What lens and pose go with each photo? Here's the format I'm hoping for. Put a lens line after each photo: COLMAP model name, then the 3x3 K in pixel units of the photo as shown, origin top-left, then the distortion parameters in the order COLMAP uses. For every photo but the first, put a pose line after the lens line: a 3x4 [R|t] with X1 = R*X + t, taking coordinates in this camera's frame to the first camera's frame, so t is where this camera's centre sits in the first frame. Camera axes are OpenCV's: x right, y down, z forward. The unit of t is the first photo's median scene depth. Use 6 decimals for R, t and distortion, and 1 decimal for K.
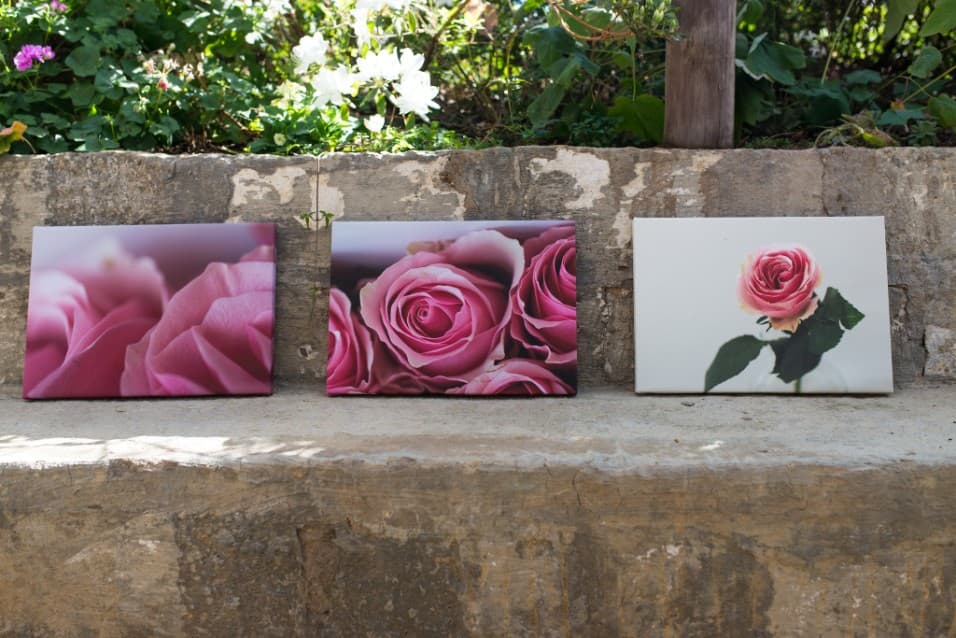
lens RADIAL K [[1089.5, 0, 477.8], [0, 1089.5, 319.7], [0, 0, 1]] dist [-0.097847, 0.000000]
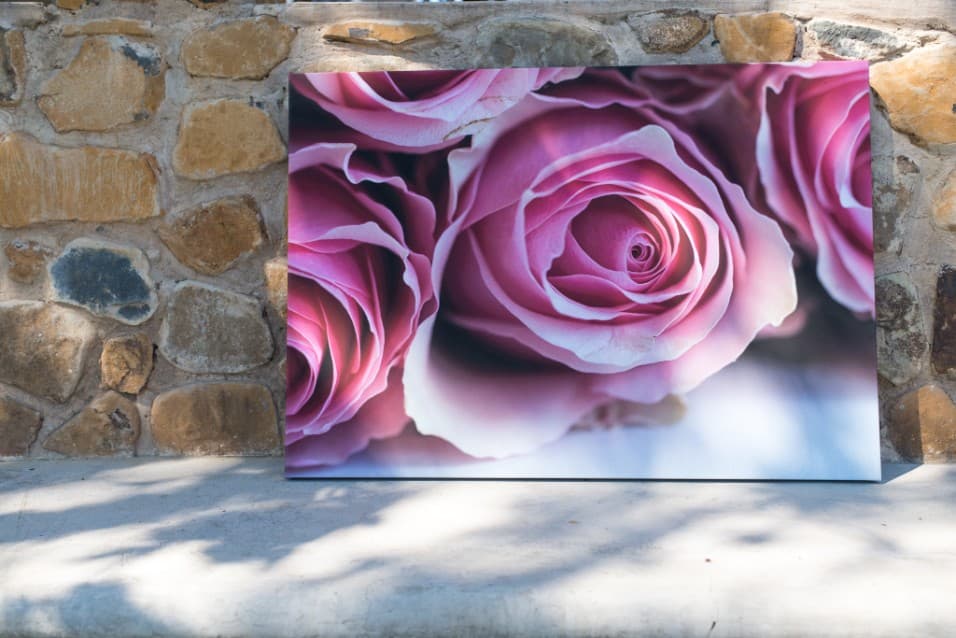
lens RADIAL K [[1089.5, 0, 476.8], [0, 1089.5, 319.1], [0, 0, 1]] dist [-0.097847, 0.000000]
pose [[-0.999387, 0.017452, 0.030337, 0.001149], [-0.020006, -0.996090, -0.086048, 0.006043], [0.028717, -0.086602, 0.995829, 0.573170]]
